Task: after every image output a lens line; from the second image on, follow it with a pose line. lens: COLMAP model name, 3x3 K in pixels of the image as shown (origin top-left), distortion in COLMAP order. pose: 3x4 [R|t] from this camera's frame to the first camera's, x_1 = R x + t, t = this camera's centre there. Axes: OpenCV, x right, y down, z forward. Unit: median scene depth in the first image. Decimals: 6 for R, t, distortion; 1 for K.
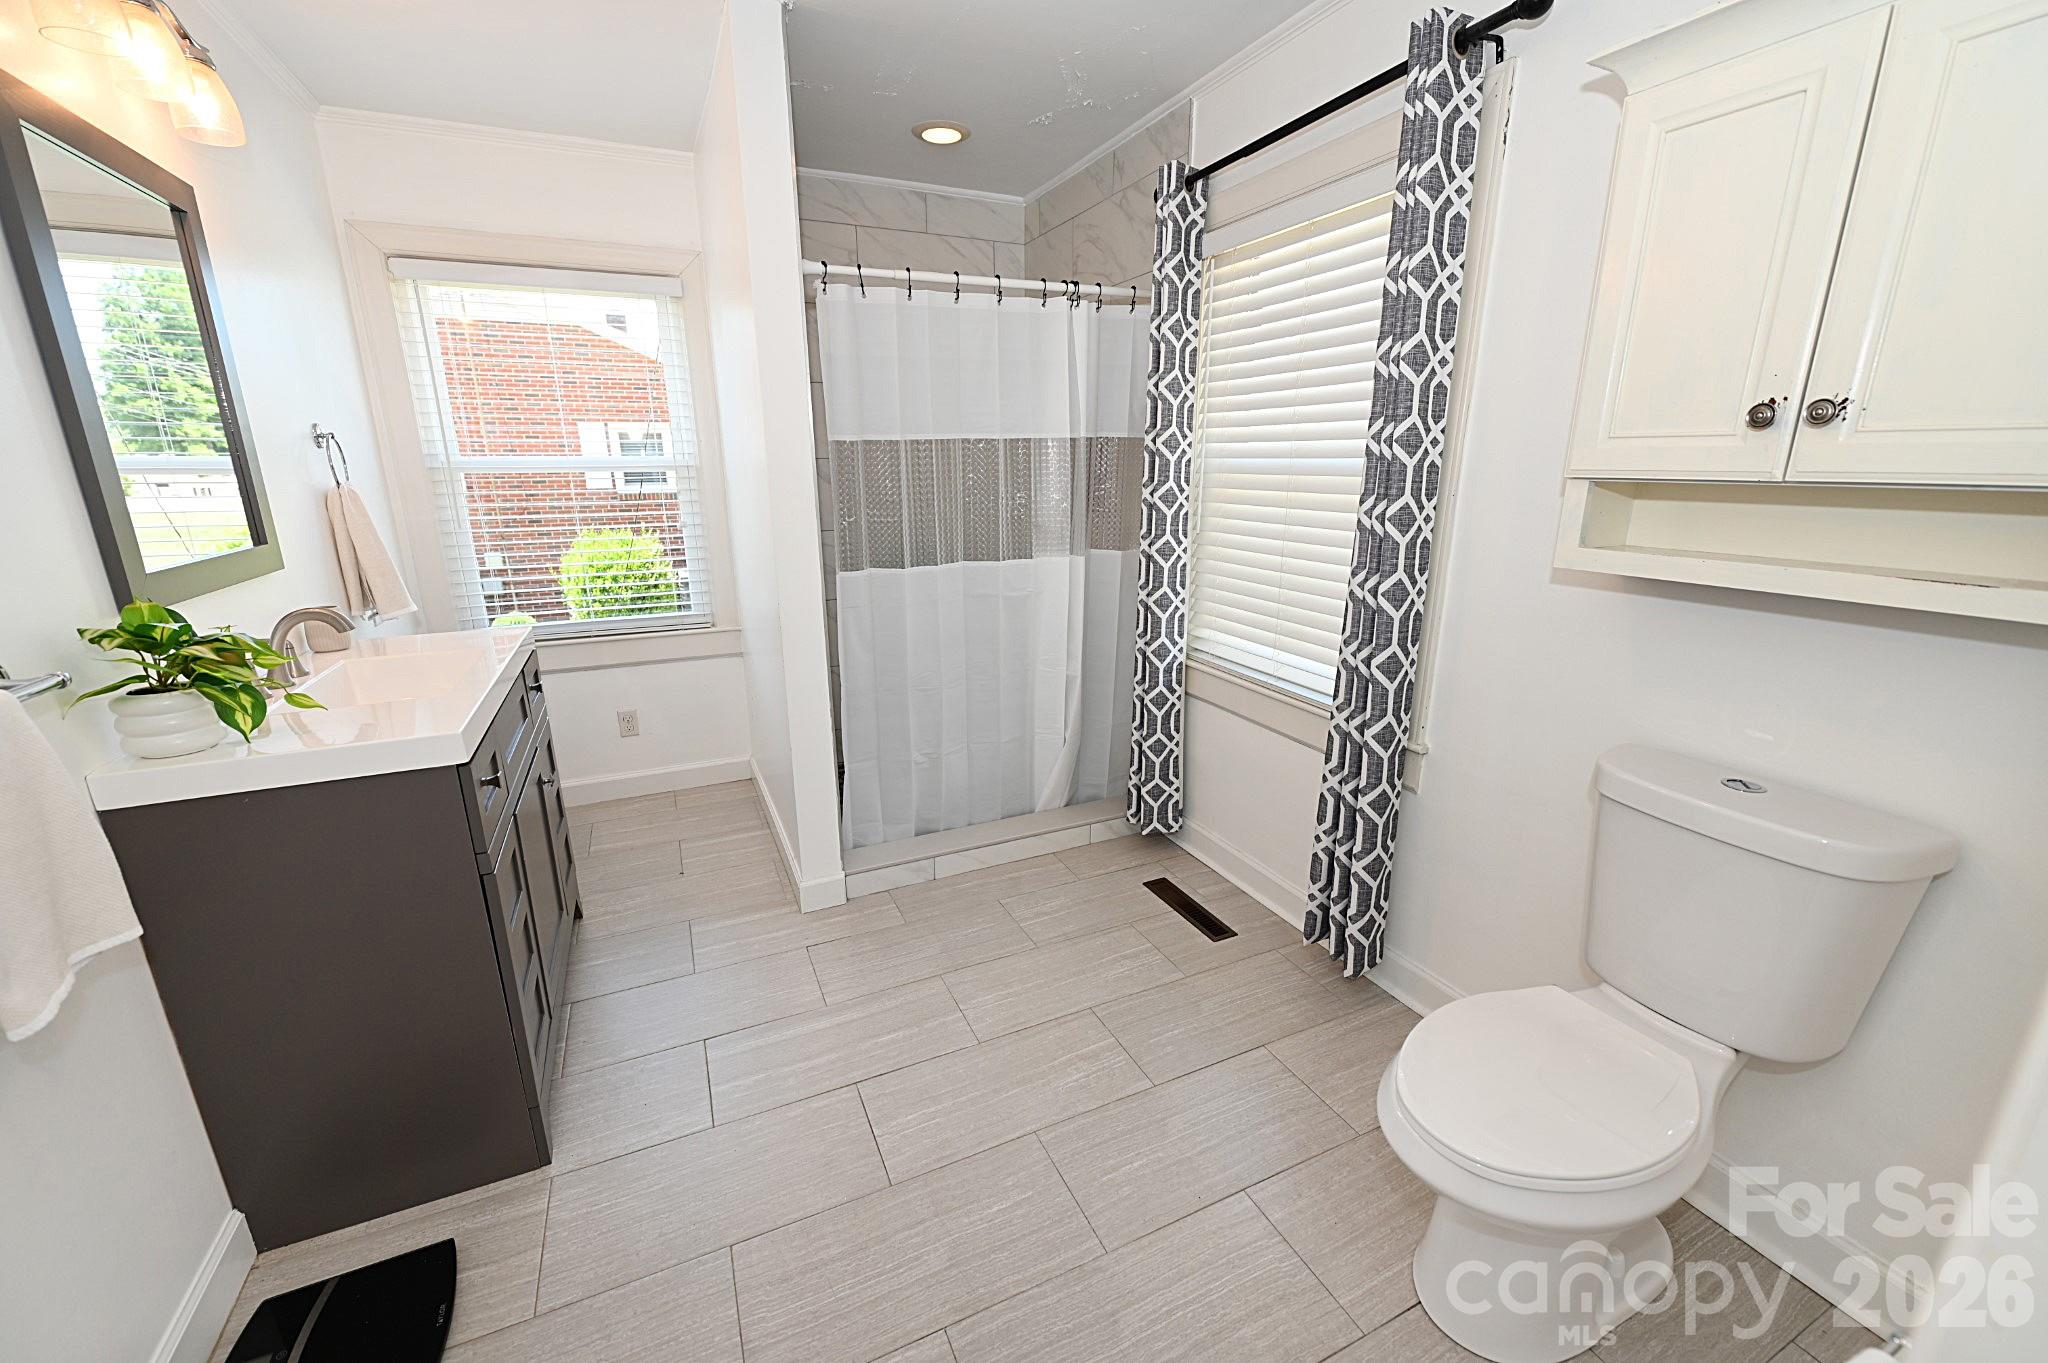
lens RADIAL K [[806.8, 0, 1033.4], [0, 806.8, 684.7], [0, 0, 1]] dist [-0.006701, -0.000873]
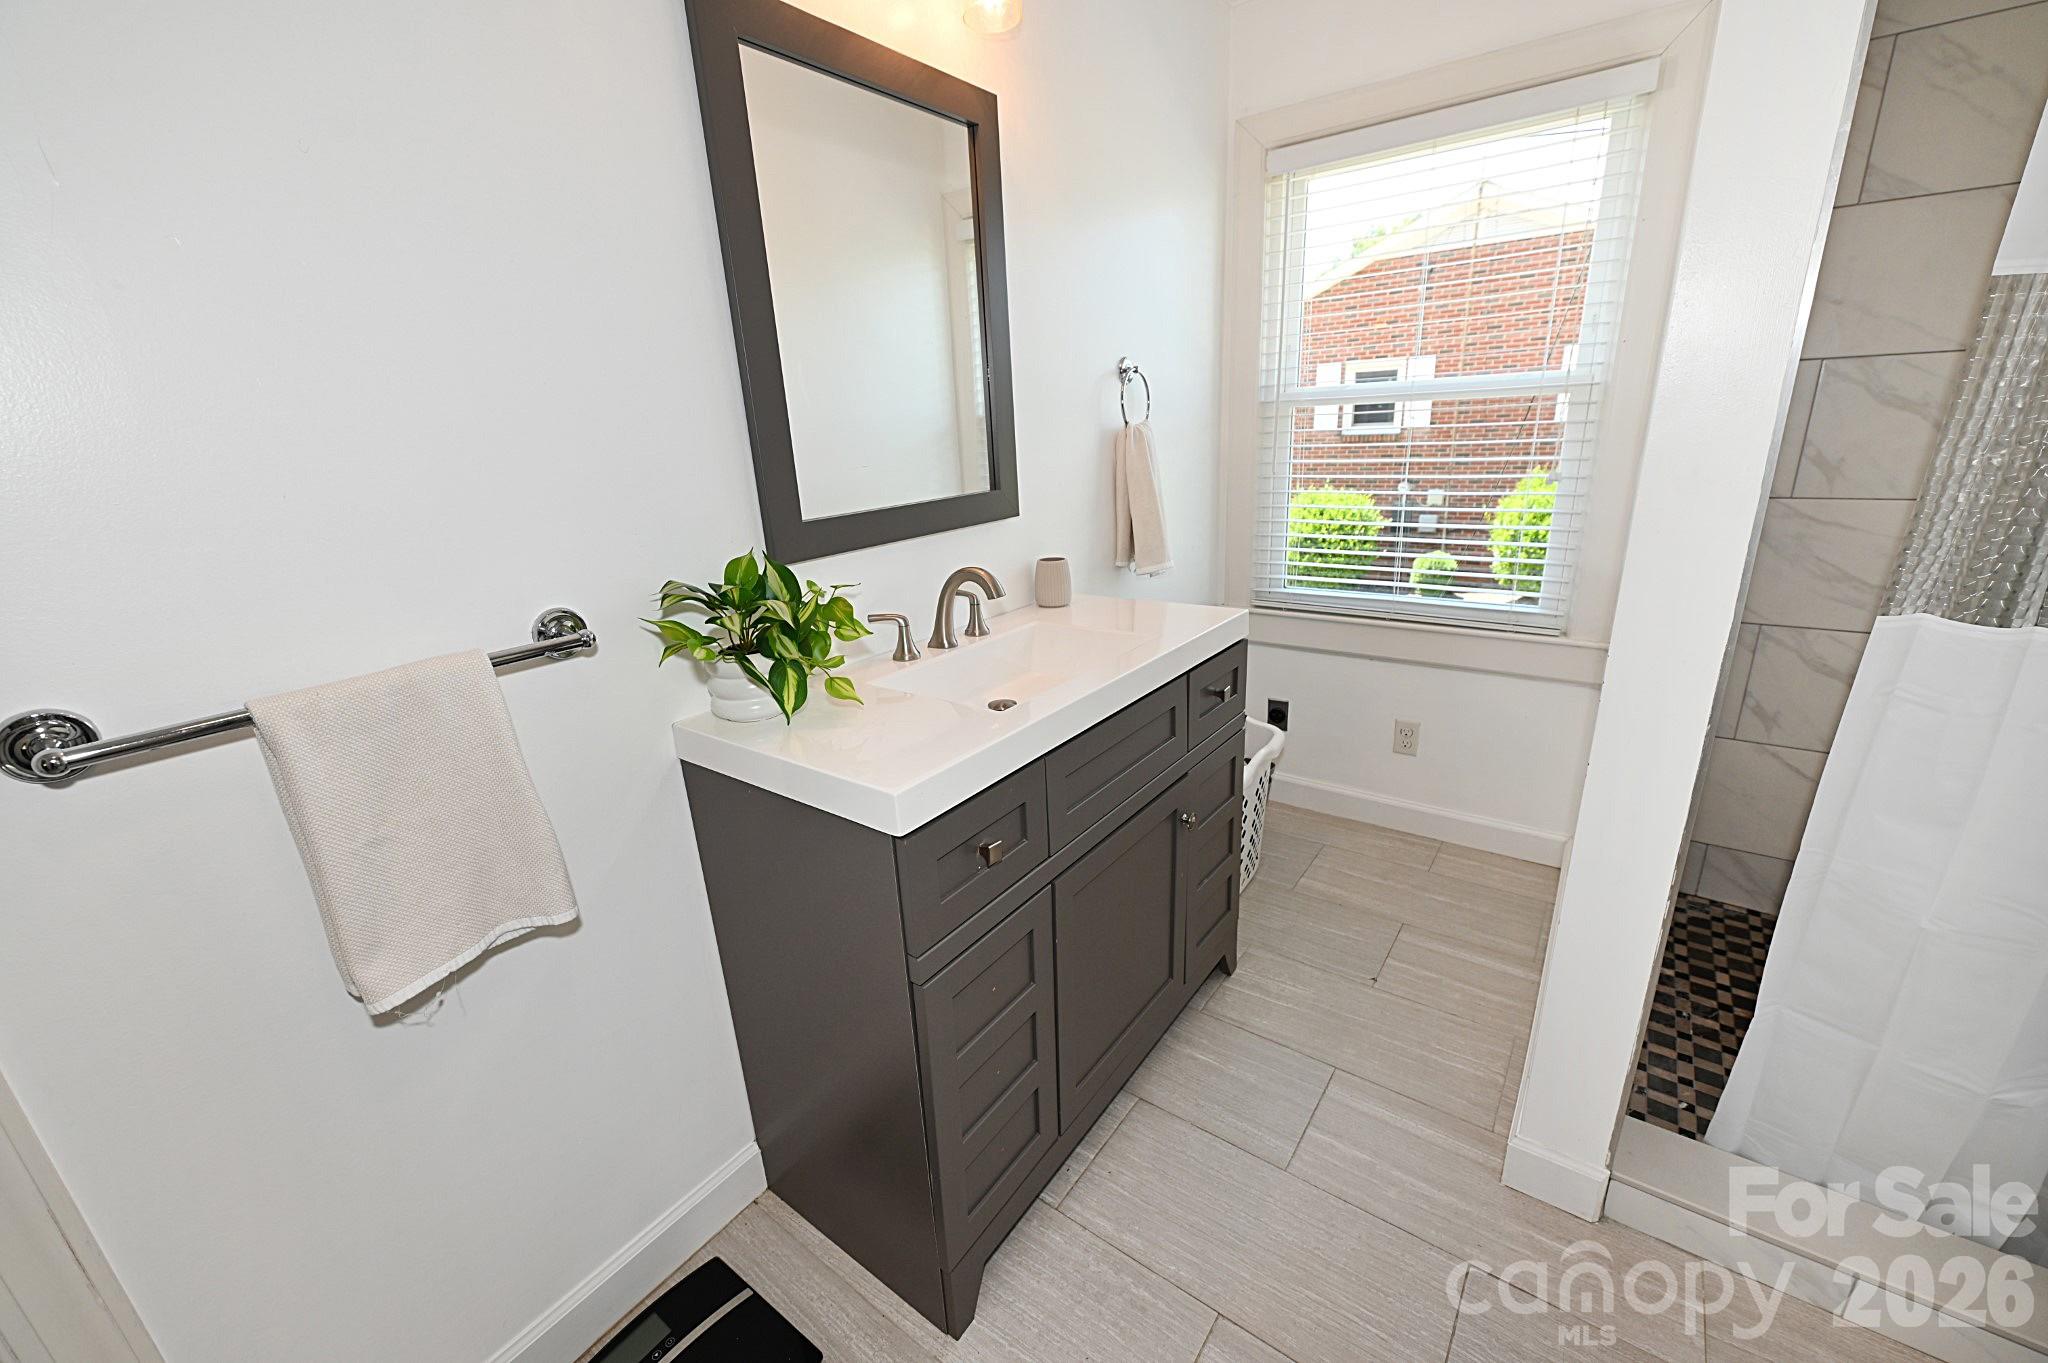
lens RADIAL K [[806.8, 0, 1021.8], [0, 806.8, 685.0], [0, 0, 1]] dist [-0.006701, -0.000873]
pose [[0.471421, 0.254210, -0.844476, -0.066207], [-0.189210, 0.964412, 0.184689, -0.109173], [0.861372, 0.072717, 0.502743, 0.456015]]
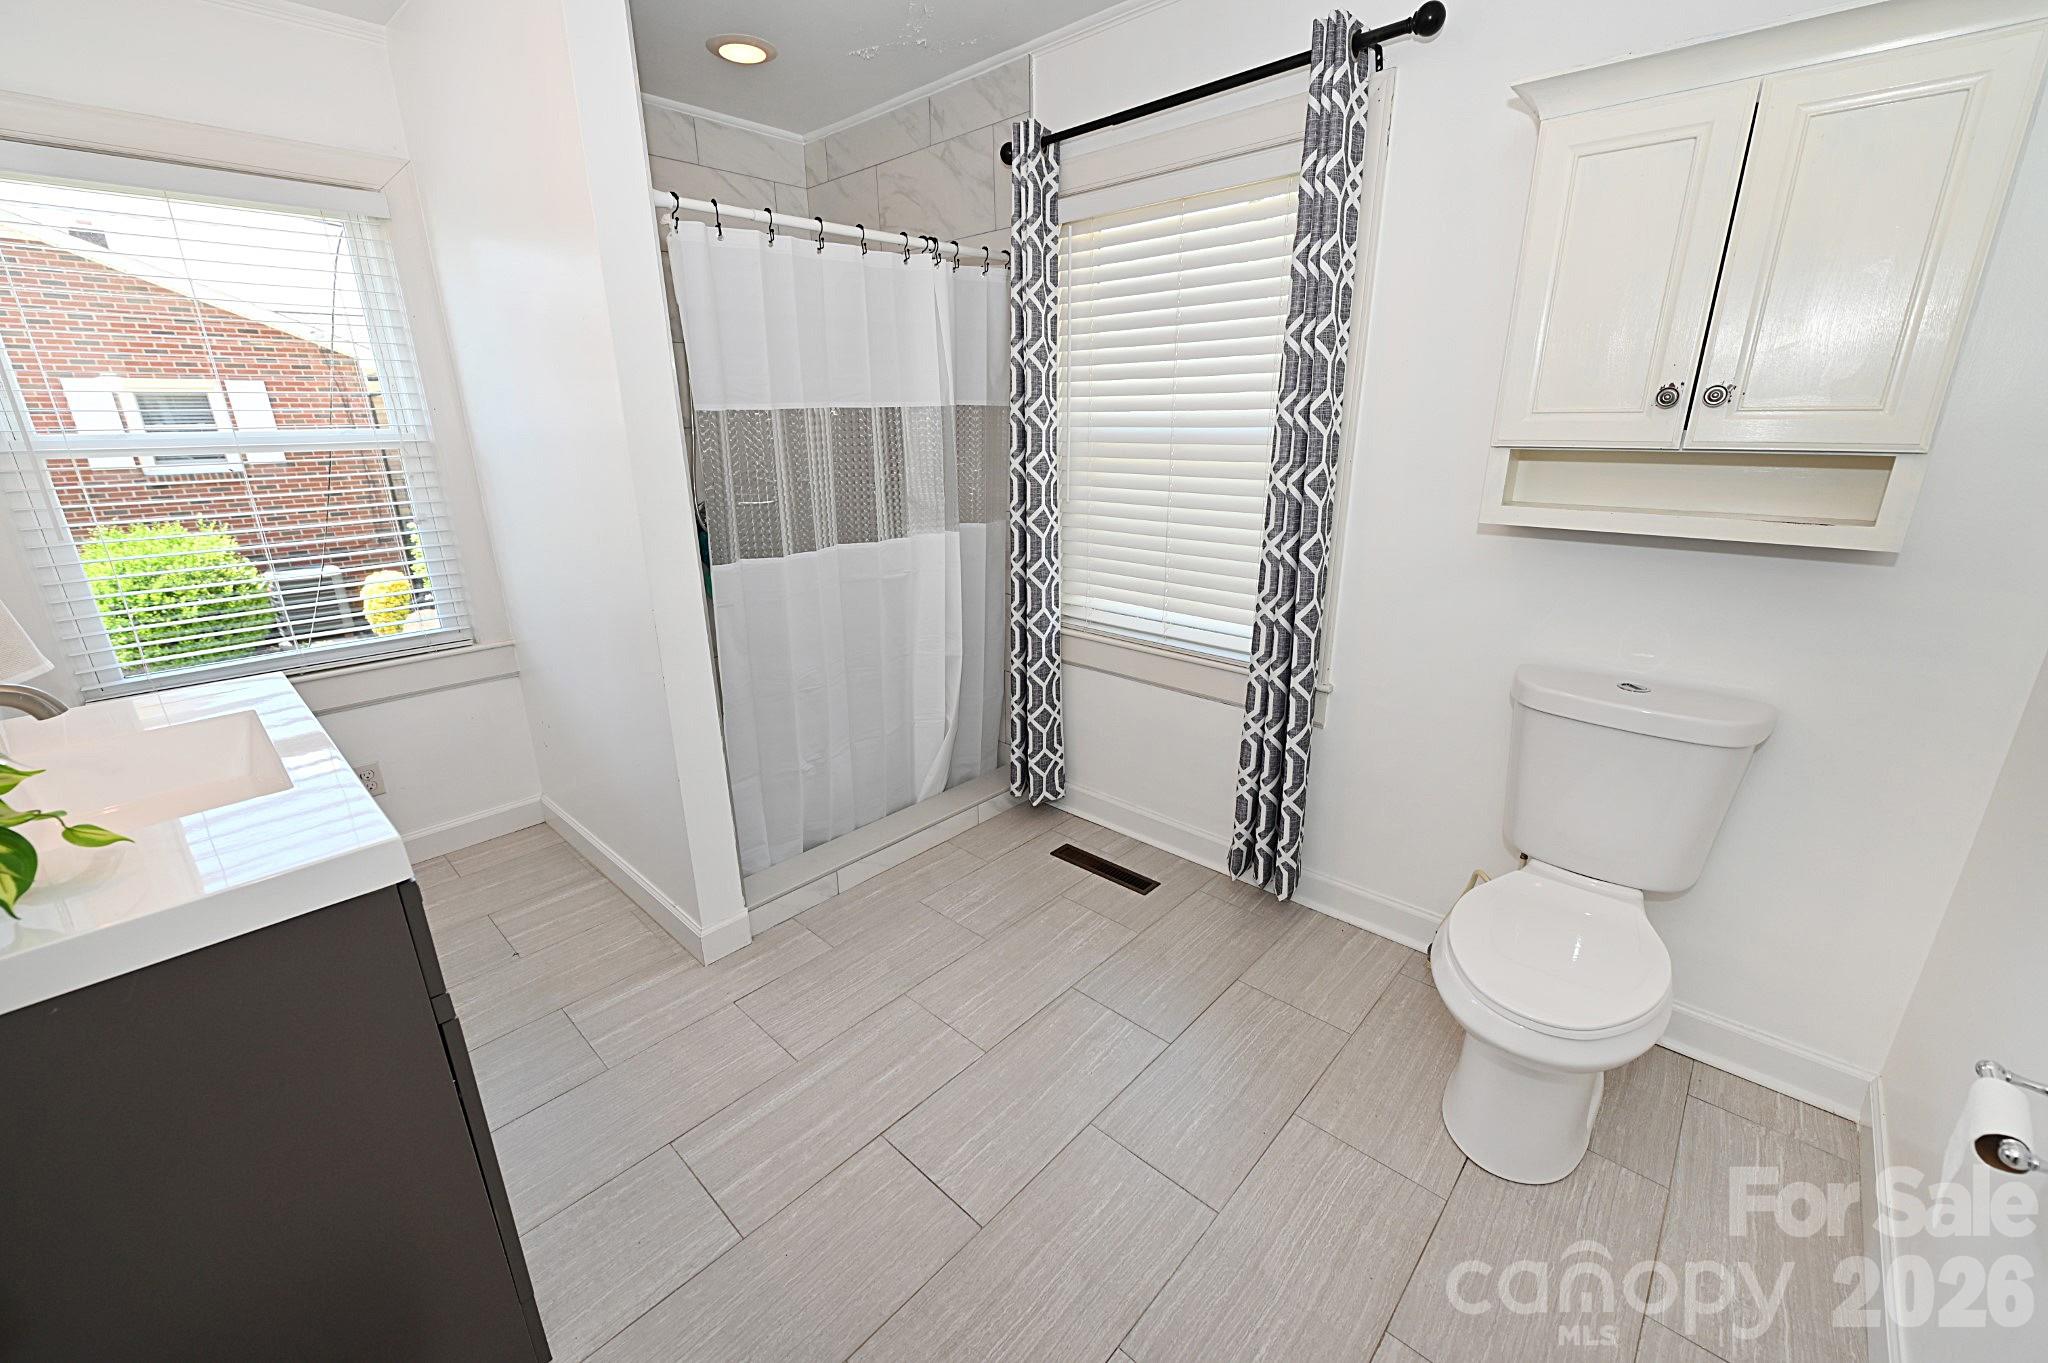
lens RADIAL K [[806.8, 0, 1032.5], [0, 806.8, 679.5], [0, 0, 1]] dist [-0.006701, -0.000873]
pose [[0.926137, -0.120500, 0.357420, -0.268048], [0.106888, 0.992597, 0.057679, -0.036809], [-0.361724, -0.015214, 0.932161, 0.088093]]
